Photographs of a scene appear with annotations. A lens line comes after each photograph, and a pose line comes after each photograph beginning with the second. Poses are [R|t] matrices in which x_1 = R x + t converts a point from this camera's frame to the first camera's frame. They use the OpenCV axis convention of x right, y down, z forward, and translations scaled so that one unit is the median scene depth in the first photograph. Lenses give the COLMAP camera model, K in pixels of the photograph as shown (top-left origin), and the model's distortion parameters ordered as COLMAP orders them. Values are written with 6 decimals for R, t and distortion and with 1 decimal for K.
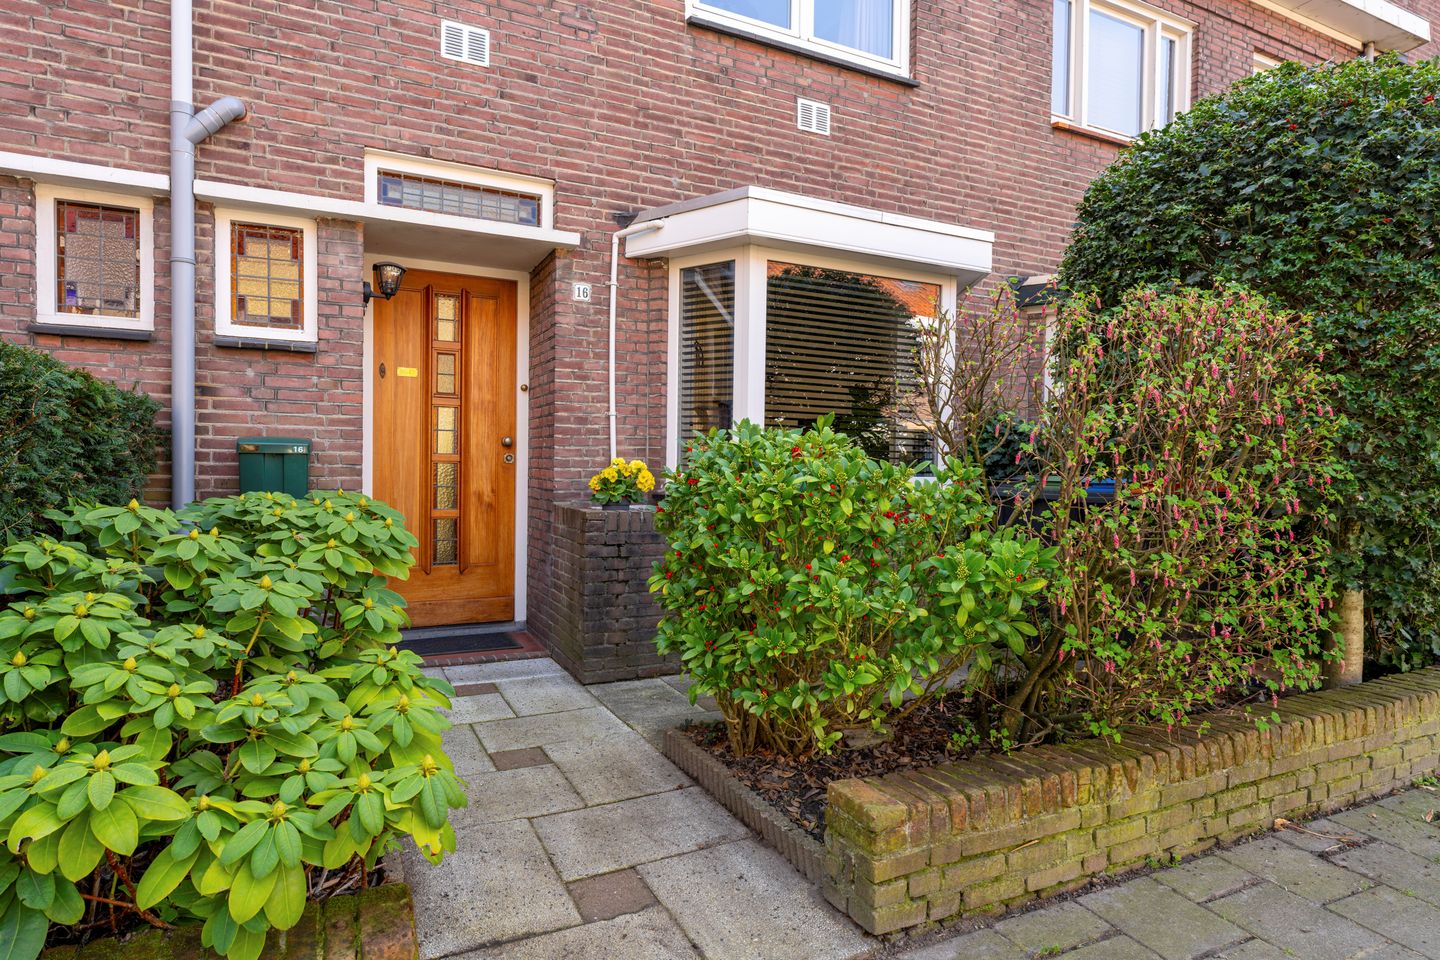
lens RADIAL K [[822.4, 0, 720.0], [0, 822.4, 480.0], [0, 0, 1]] dist [-0.003410, 0.001713]
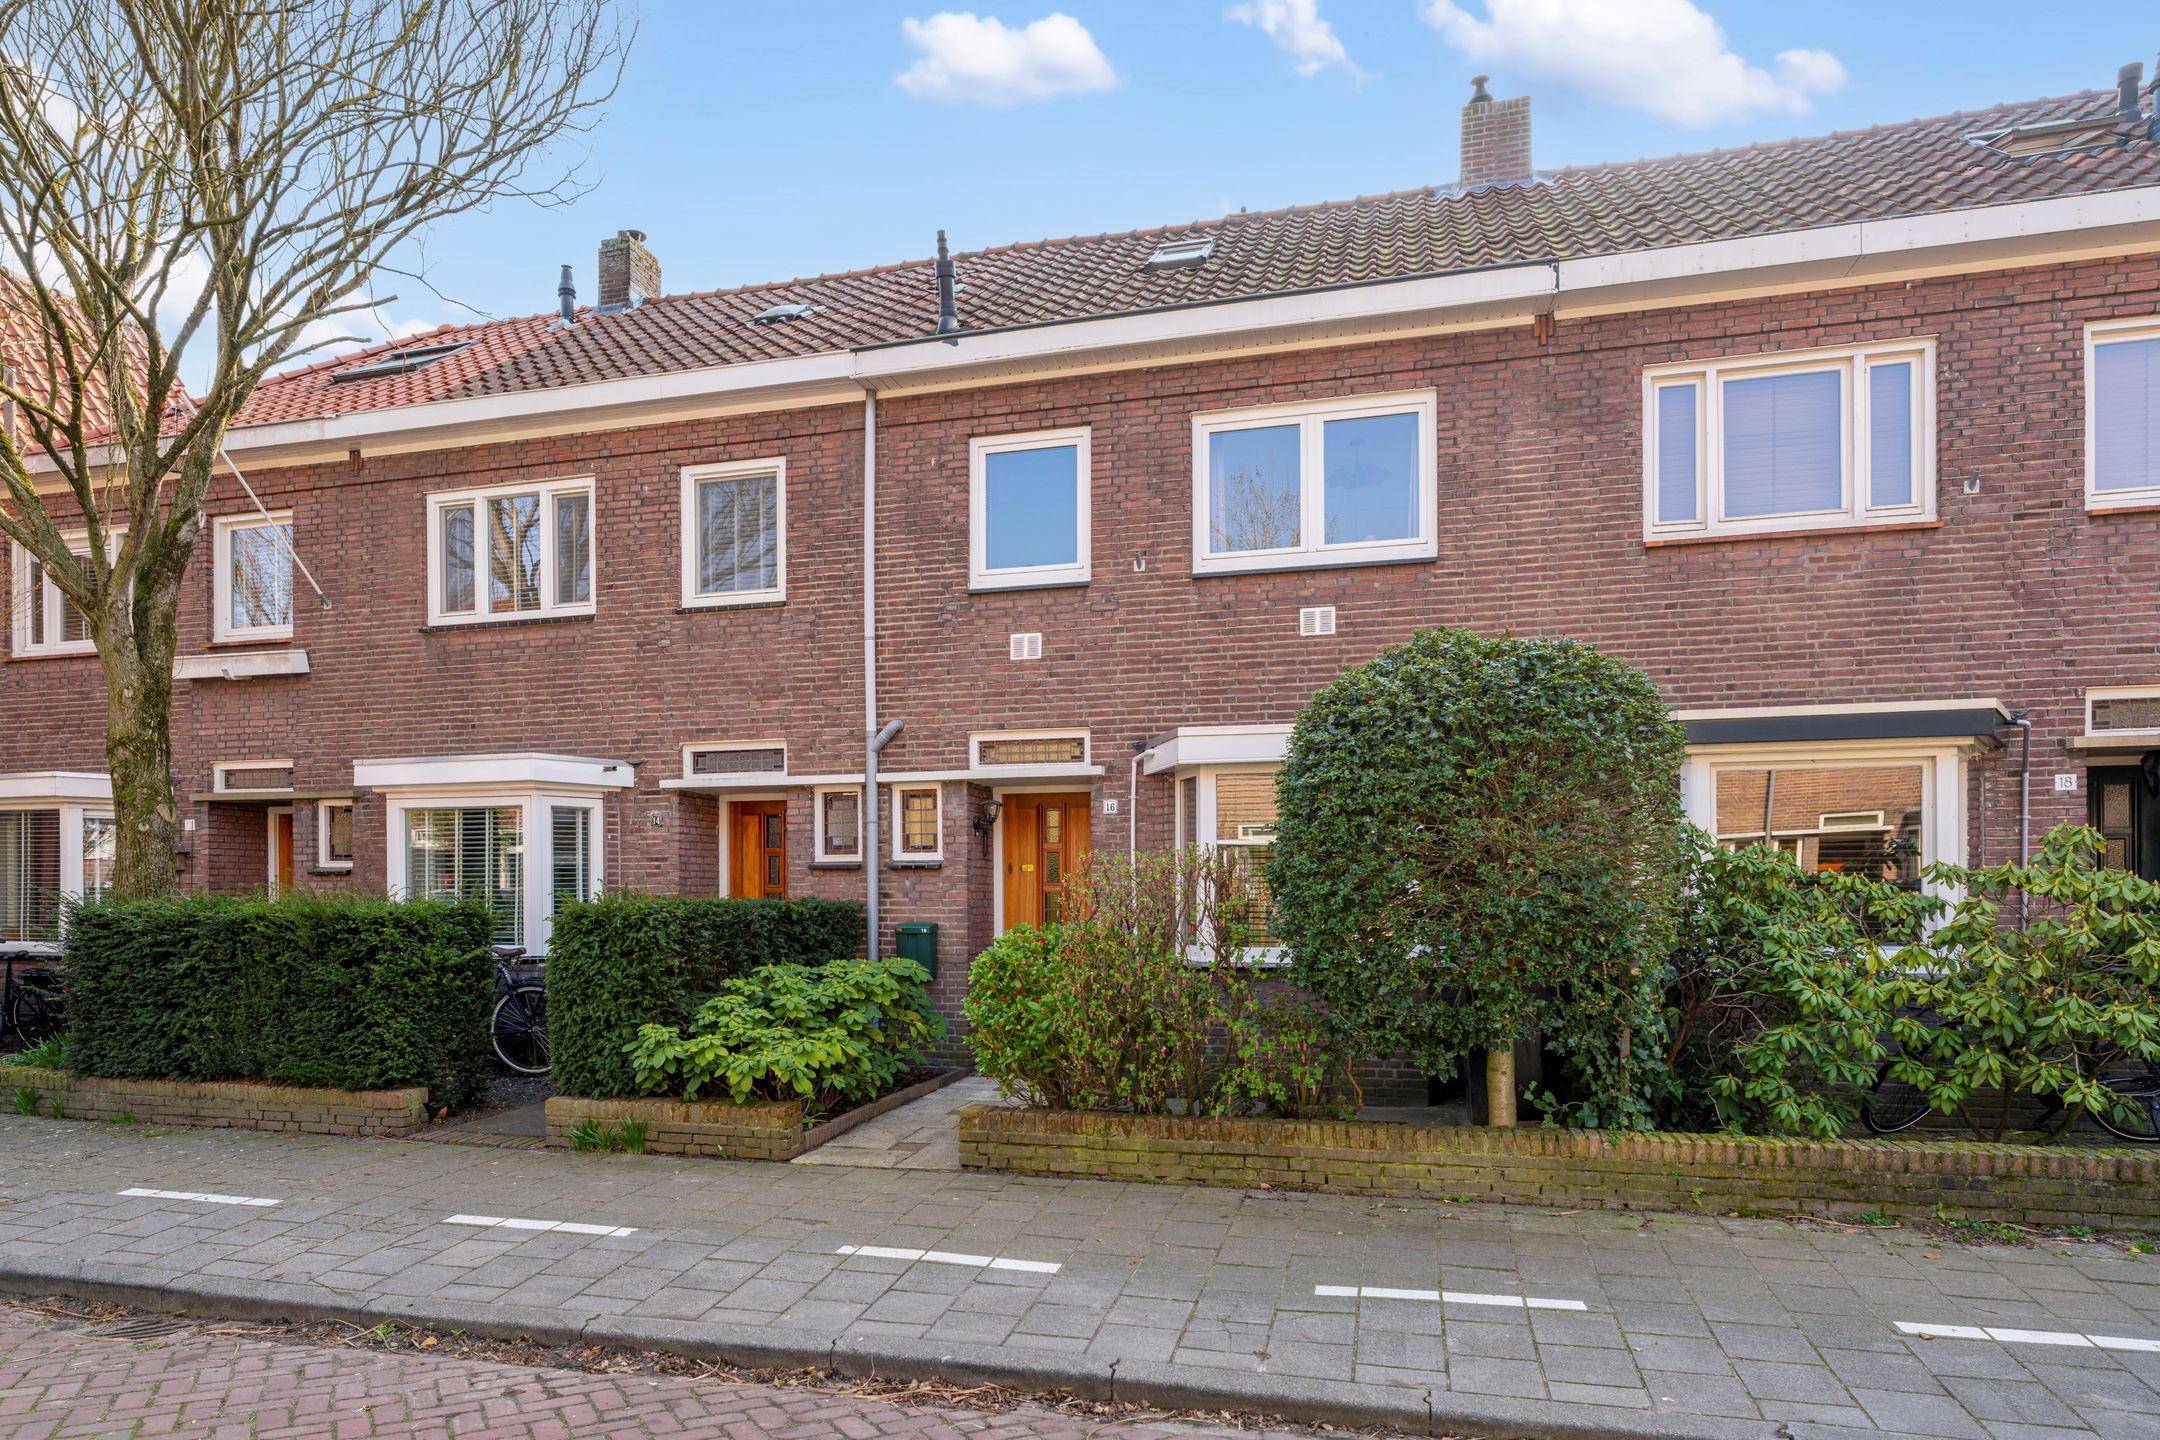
lens RADIAL K [[1241.0, 0, 1007.5], [0, 1241.0, 893.1], [0, 0, 1]] dist [-0.002590, 0.000002]
pose [[0.733831, -0.019821, -0.679043, 1.148618], [0.005795, 0.999721, -0.022919, -0.047803], [0.679308, 0.012884, 0.733741, -0.622664]]
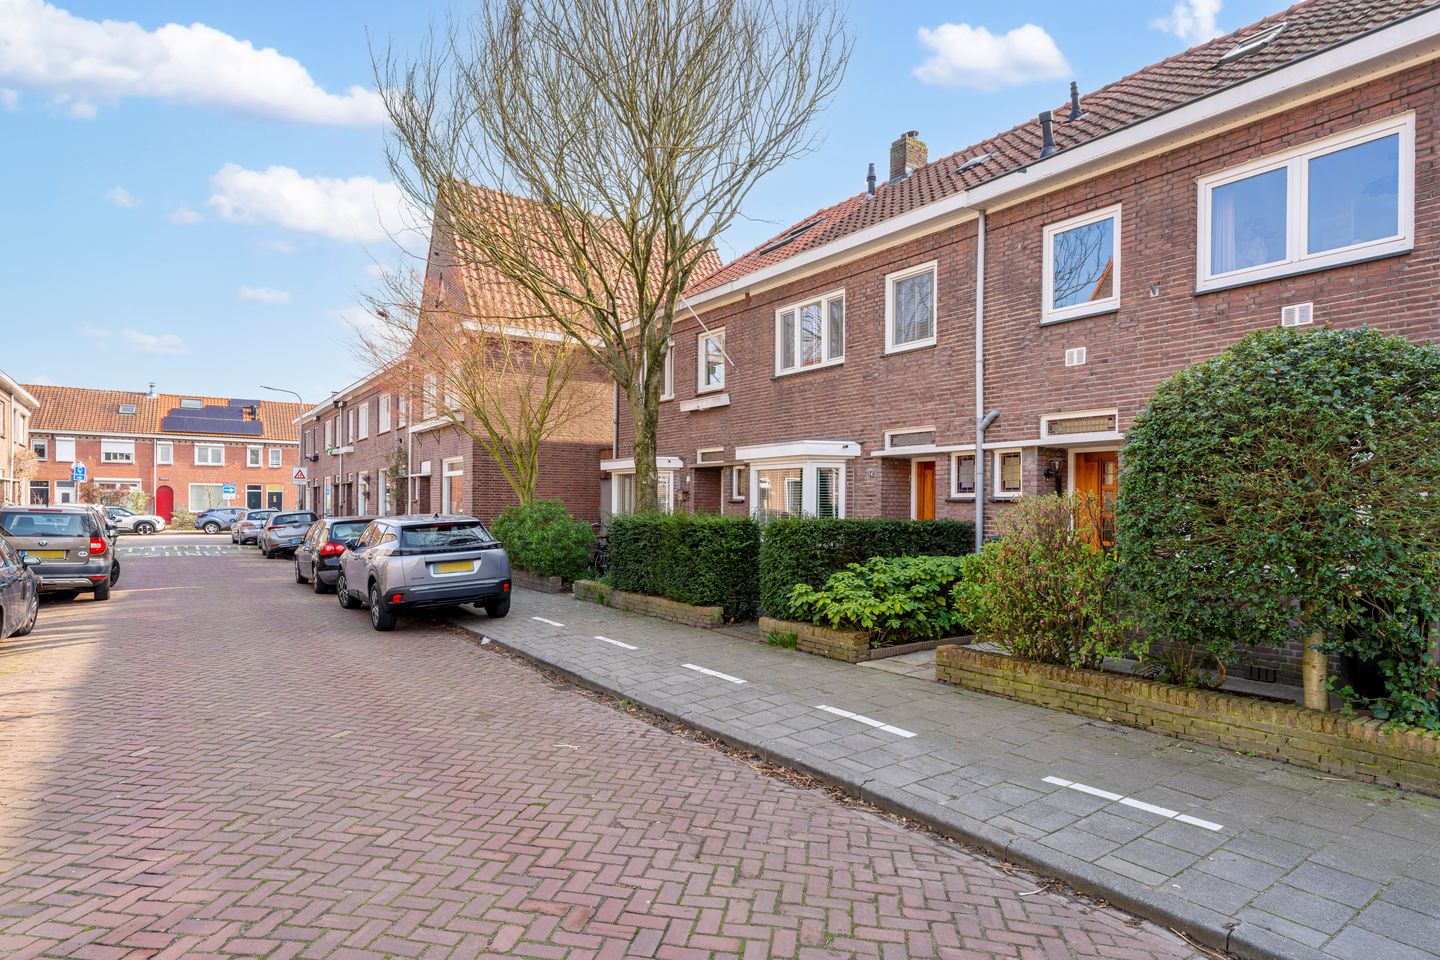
lens RADIAL K [[767.0, 0, 715.9], [0, 767.0, 509.8], [0, 0, 1]] dist [-0.000948, 0.000969]
pose [[0.150620, -0.014020, -0.988492, 1.583479], [-0.022055, 0.999603, -0.017538, -0.064321], [0.988346, 0.024443, 0.150251, -0.253718]]
